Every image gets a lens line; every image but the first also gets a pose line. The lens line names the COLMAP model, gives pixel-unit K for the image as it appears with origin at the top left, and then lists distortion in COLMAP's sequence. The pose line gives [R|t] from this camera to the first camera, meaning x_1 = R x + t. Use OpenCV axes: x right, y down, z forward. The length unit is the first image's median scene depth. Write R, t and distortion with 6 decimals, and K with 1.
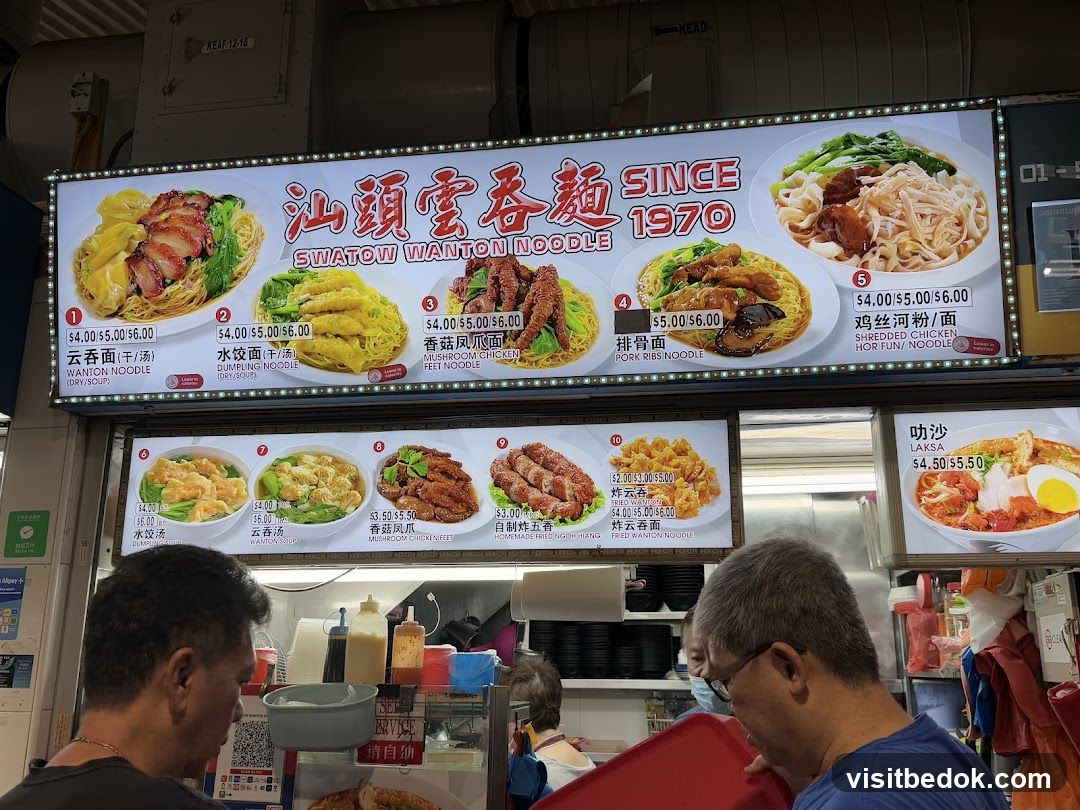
lens RADIAL K [[984.2, 0, 542.4], [0, 984.2, 402.5], [0, 0, 1]] dist [0.192261, -0.431856]
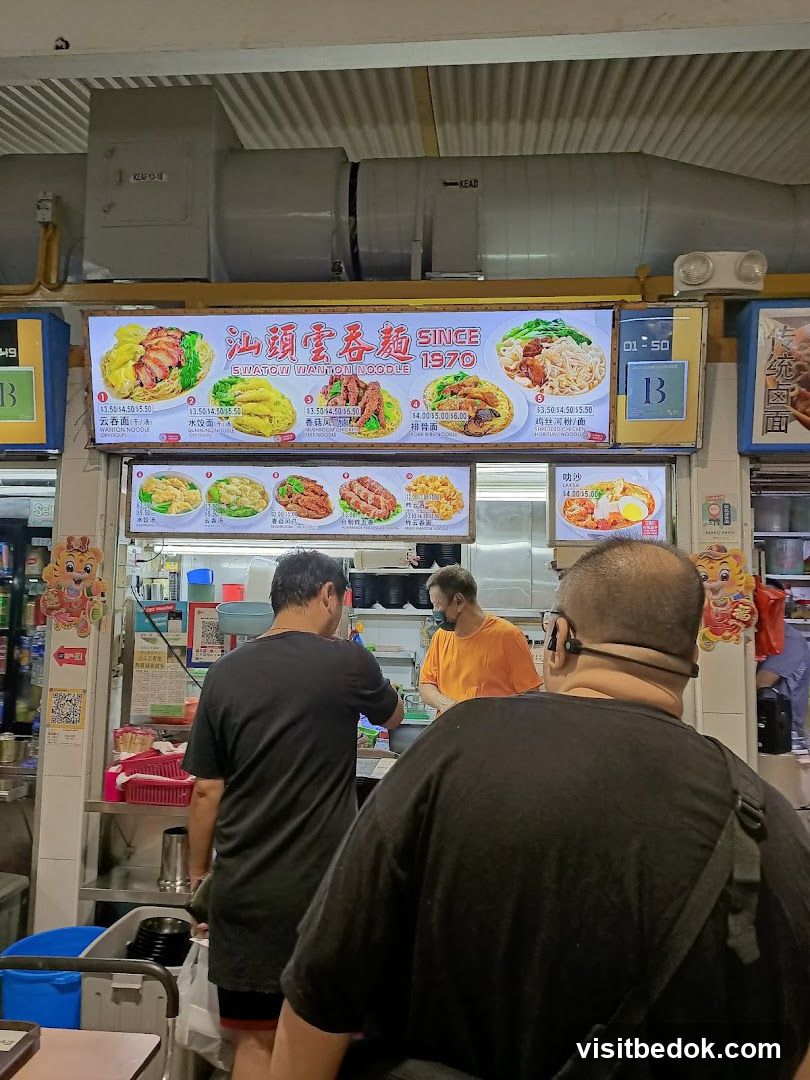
lens RADIAL K [[808.2, 0, 405.0], [0, 808.2, 540.0], [0, 0, 1]] dist [0.042868, 0.004199]
pose [[0.996911, 0.018639, 0.076291, -0.046363], [-0.031488, 0.984793, 0.170853, -0.104585], [-0.071946, -0.172728, 0.982338, -0.503221]]
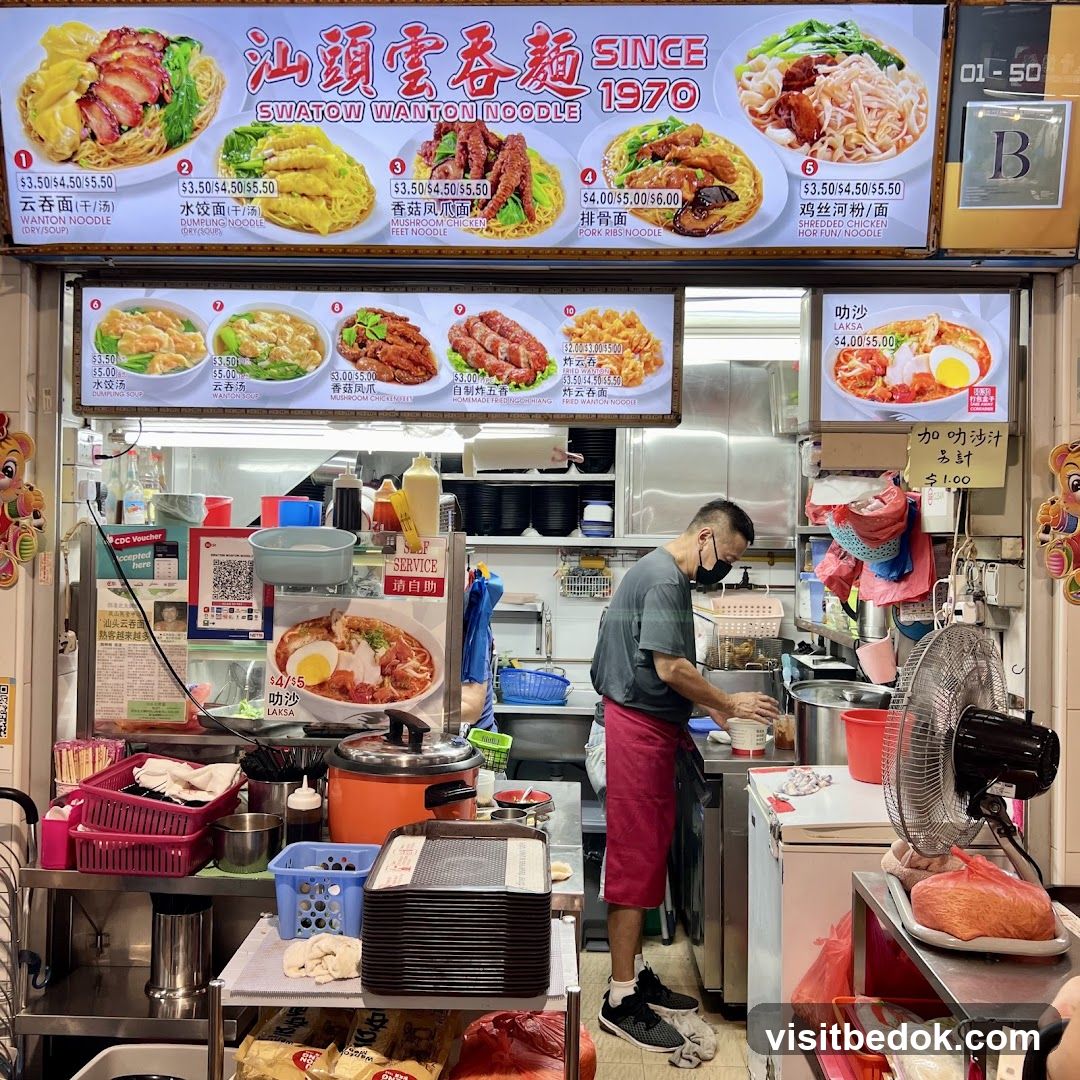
lens RADIAL K [[1132.7, 0, 538.2], [0, 1132.7, 538.9], [0, 0, 1]] dist [0.092504, -0.195406]
pose [[0.992120, 0.009017, 0.124968, -0.112415], [-0.041008, 0.965841, 0.255869, -0.036961], [-0.118392, -0.258978, 0.958600, -0.231621]]
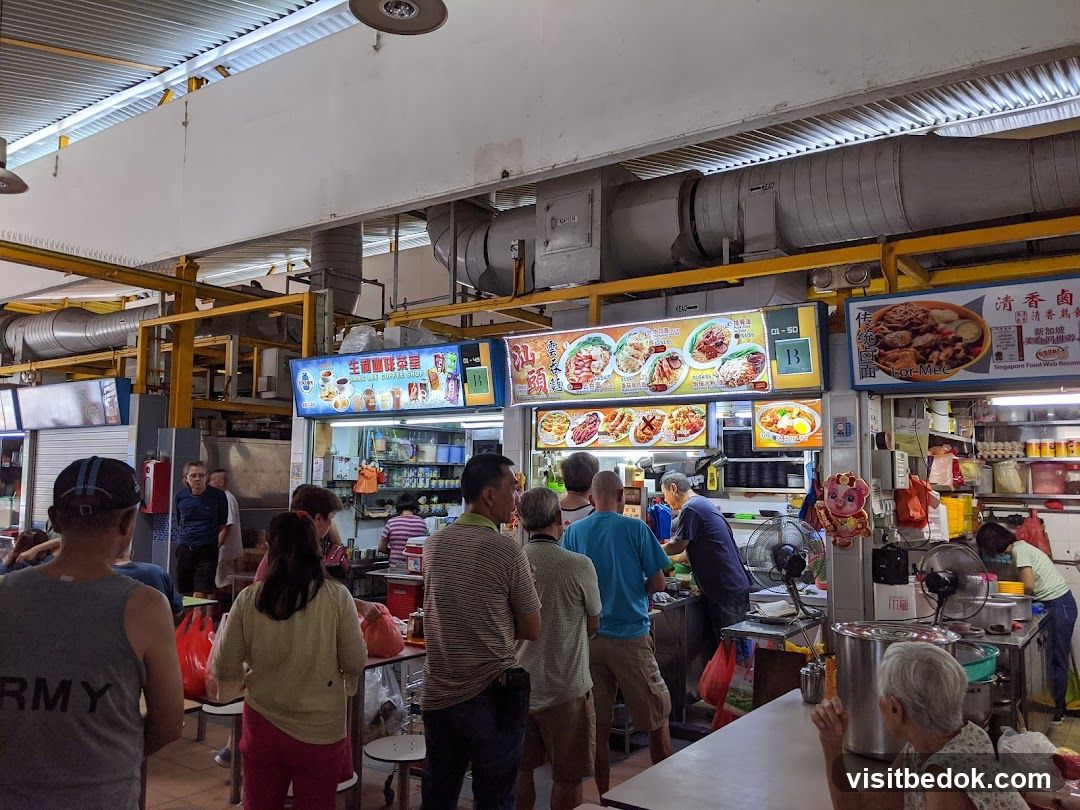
lens RADIAL K [[848.4, 0, 541.2], [0, 848.4, 437.0], [0, 0, 1]] dist [0.038339, -0.056333]
pose [[0.897585, -0.017611, -0.440490, 0.908900], [0.108508, 0.977287, 0.182035, -0.428628], [0.427279, -0.211189, 0.879109, -1.599578]]
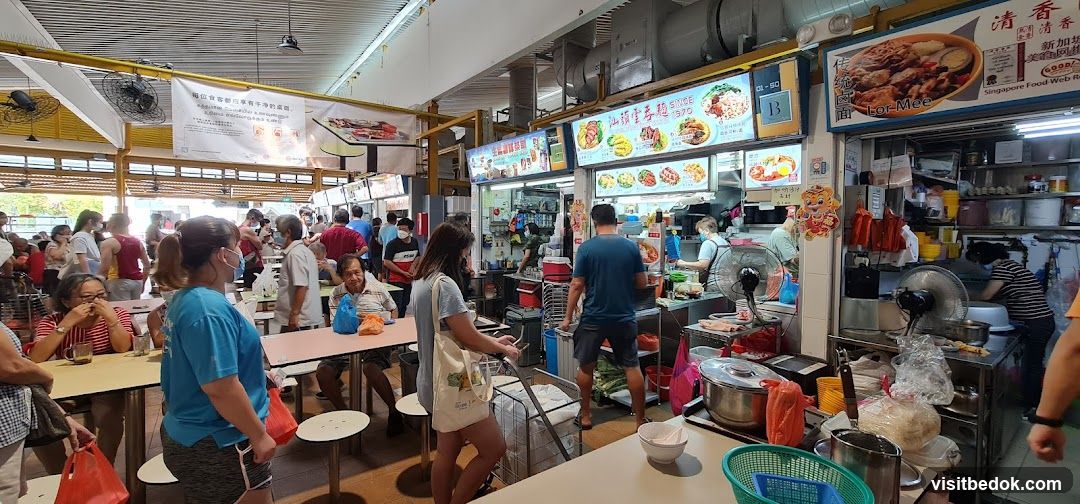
lens RADIAL K [[436.7, 0, 540.0], [0, 436.7, 252.0], [0, 0, 1]] dist [-0.013283, 0.004385]
pose [[0.721444, 0.039659, -0.691336, 0.950425], [0.177967, 0.954206, 0.240456, -0.163799], [0.669213, -0.296510, 0.681348, -0.781374]]
